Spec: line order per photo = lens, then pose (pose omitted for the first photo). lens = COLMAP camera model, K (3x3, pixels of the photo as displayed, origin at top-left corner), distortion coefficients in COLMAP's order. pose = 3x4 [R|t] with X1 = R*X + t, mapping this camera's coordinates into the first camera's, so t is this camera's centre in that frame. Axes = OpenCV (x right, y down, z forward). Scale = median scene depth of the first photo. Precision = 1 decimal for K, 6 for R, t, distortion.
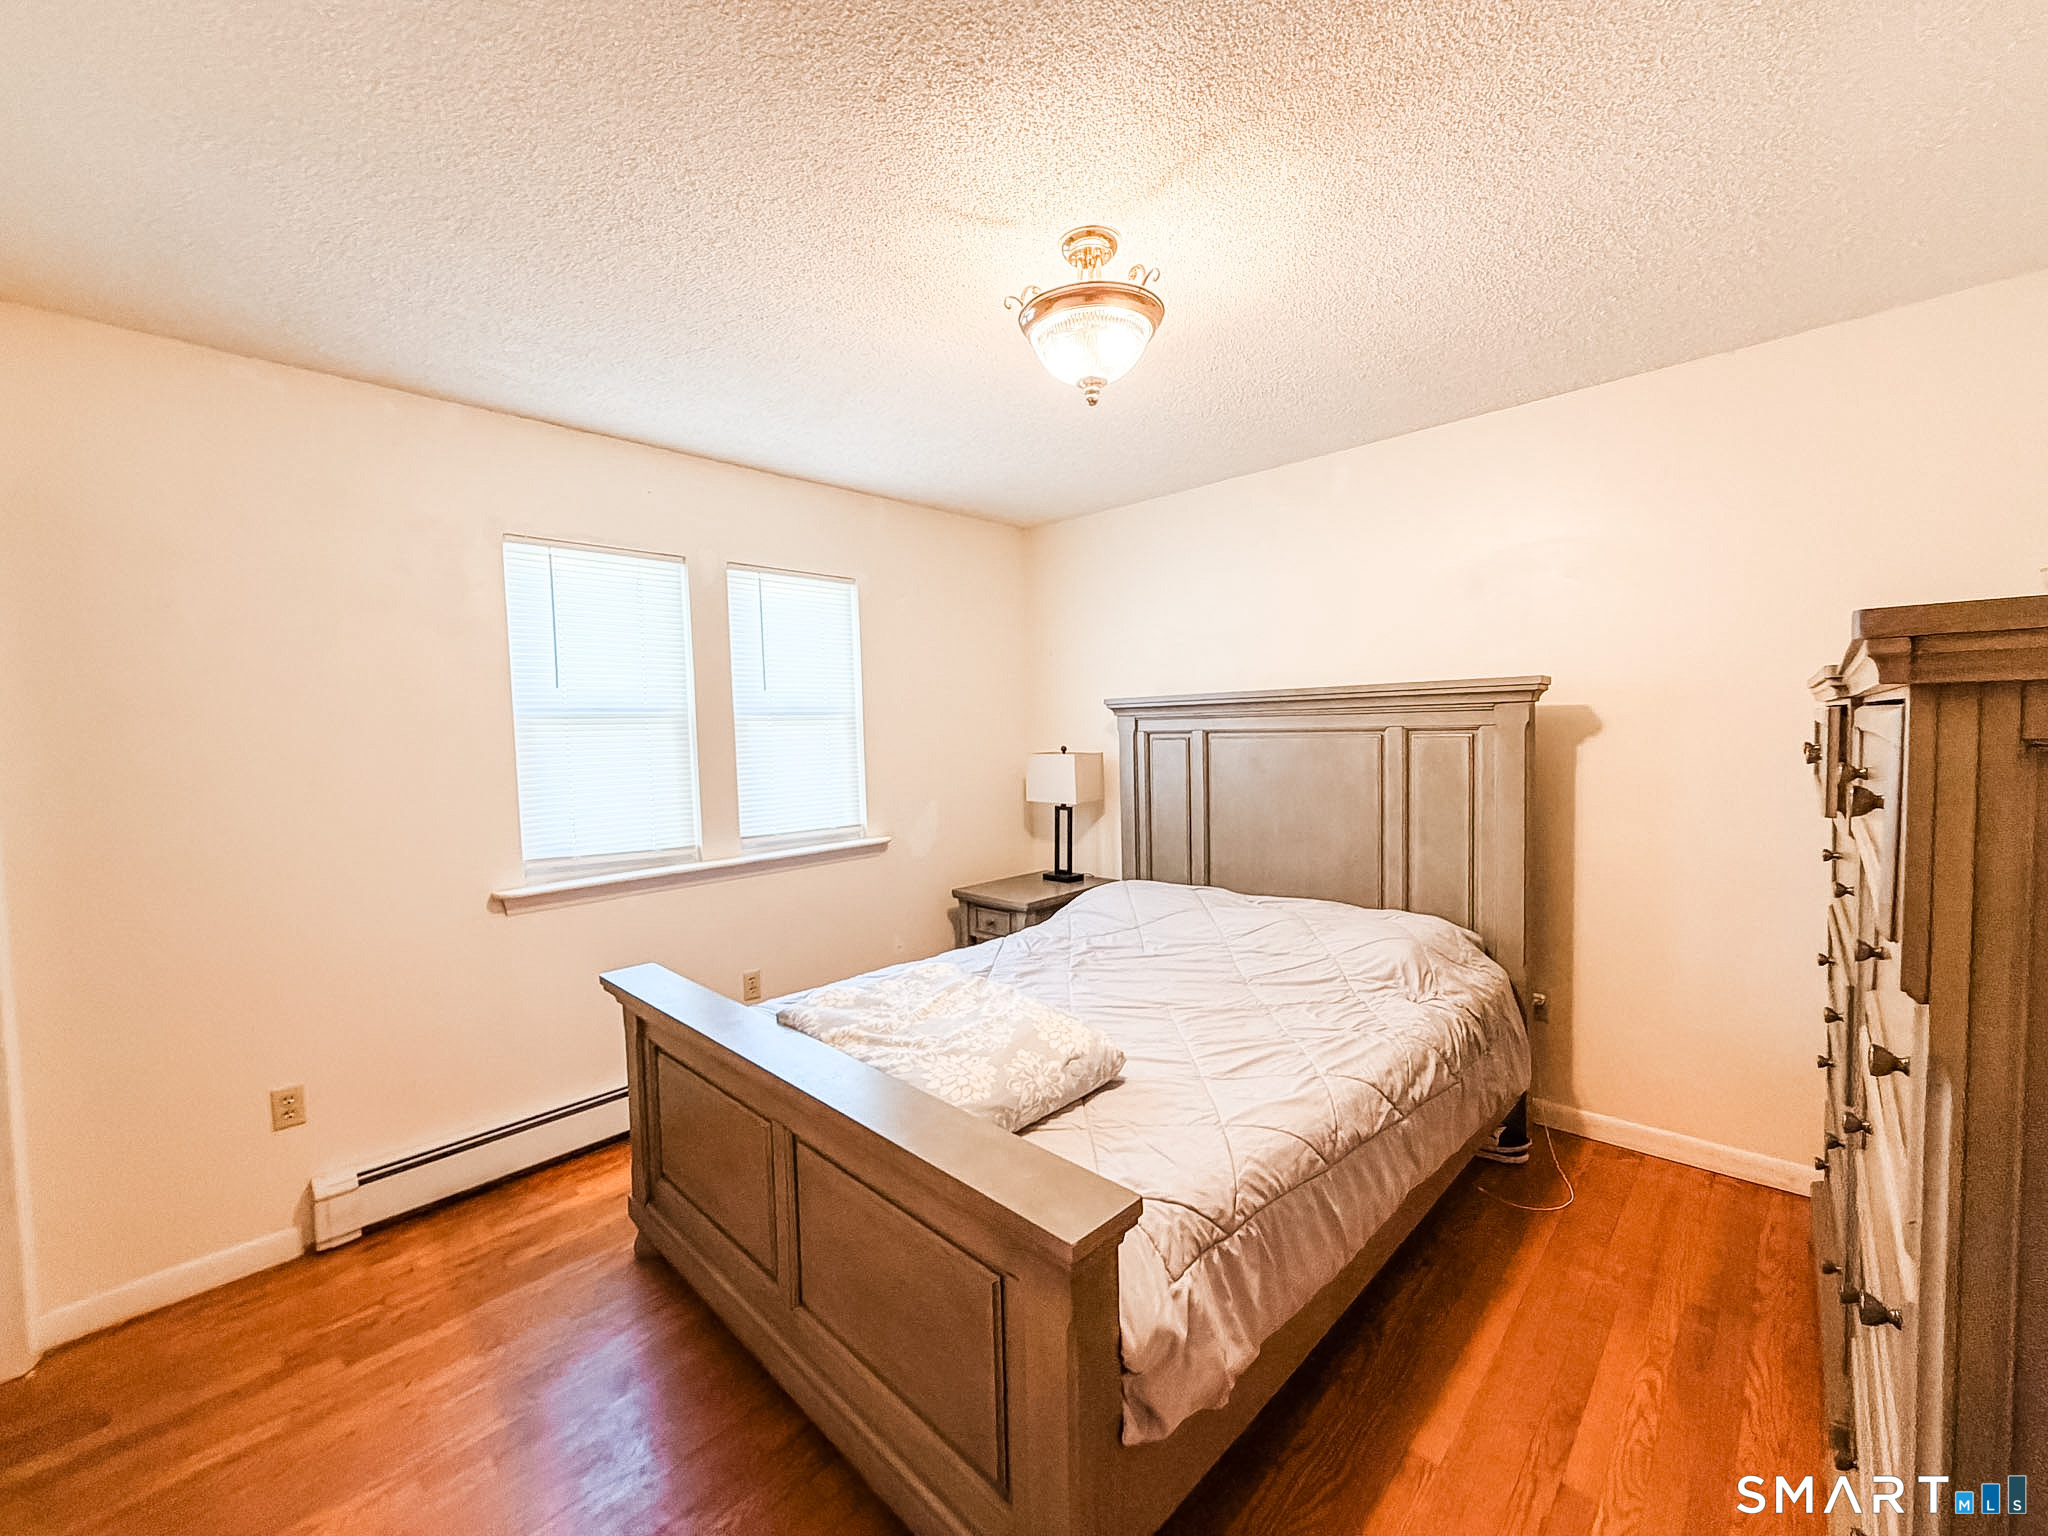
lens RADIAL K [[822.9, 0, 1035.8], [0, 822.9, 778.4], [0, 0, 1]] dist [0.000586, 0.000602]
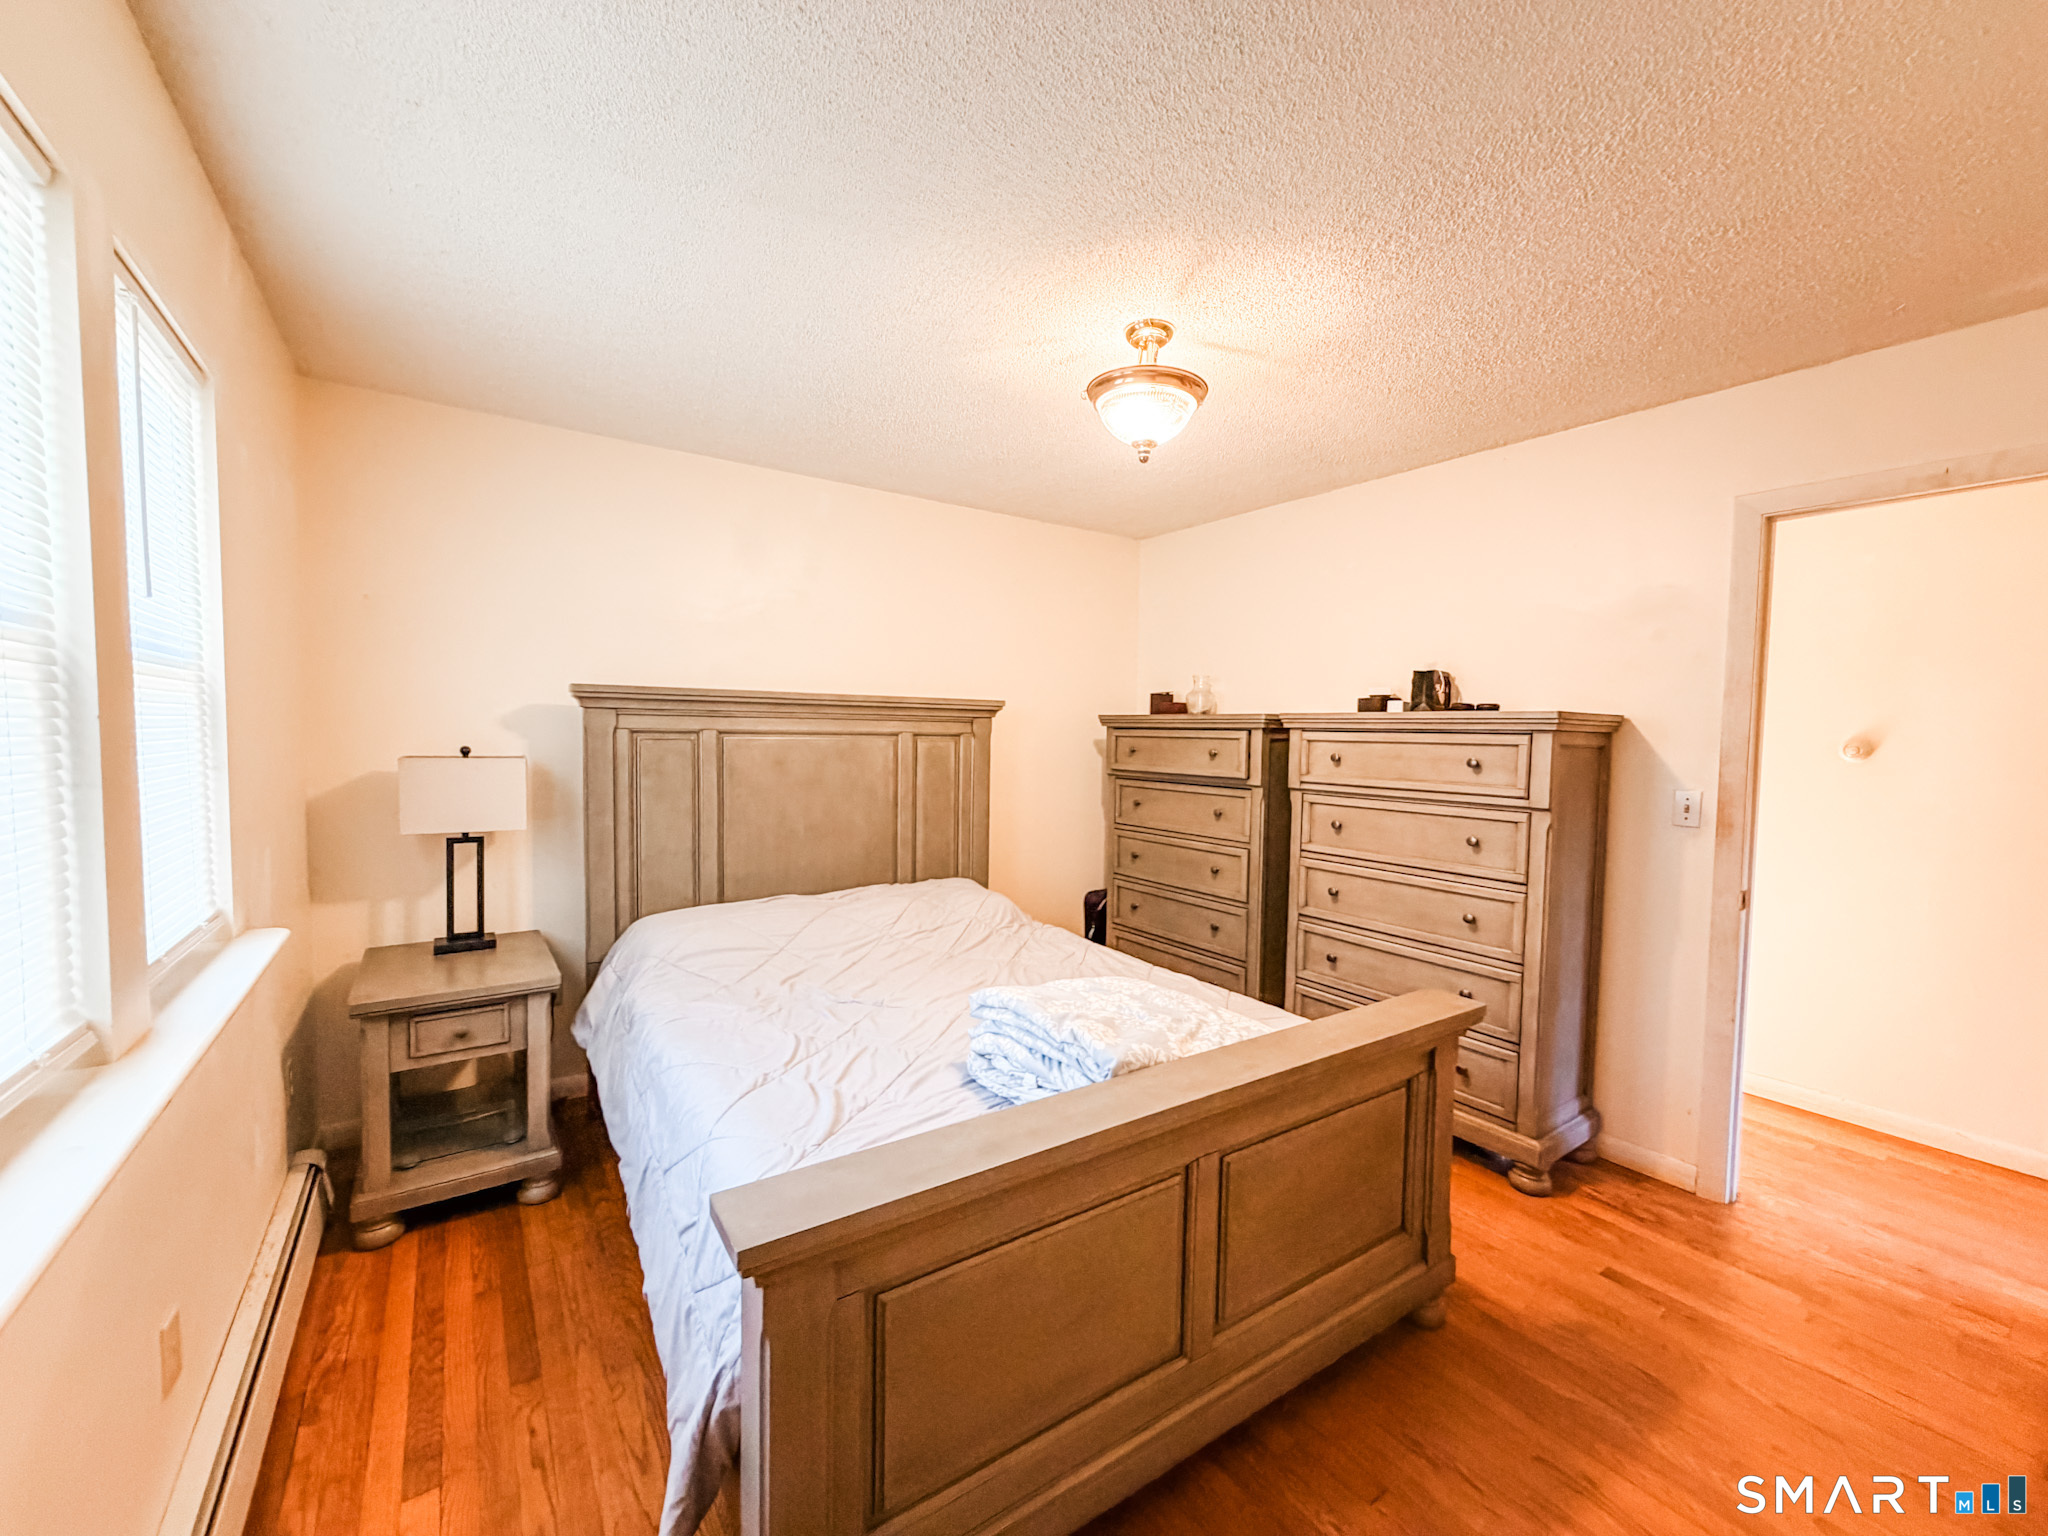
lens RADIAL K [[819.1, 0, 1008.5], [0, 819.1, 769.4], [0, 0, 1]] dist [0.000788, -0.000350]
pose [[0.201565, -0.020363, 0.979263, -0.688978], [0.039593, 0.999136, 0.012627, -0.015291], [-0.978675, 0.036226, 0.202197, 0.565980]]
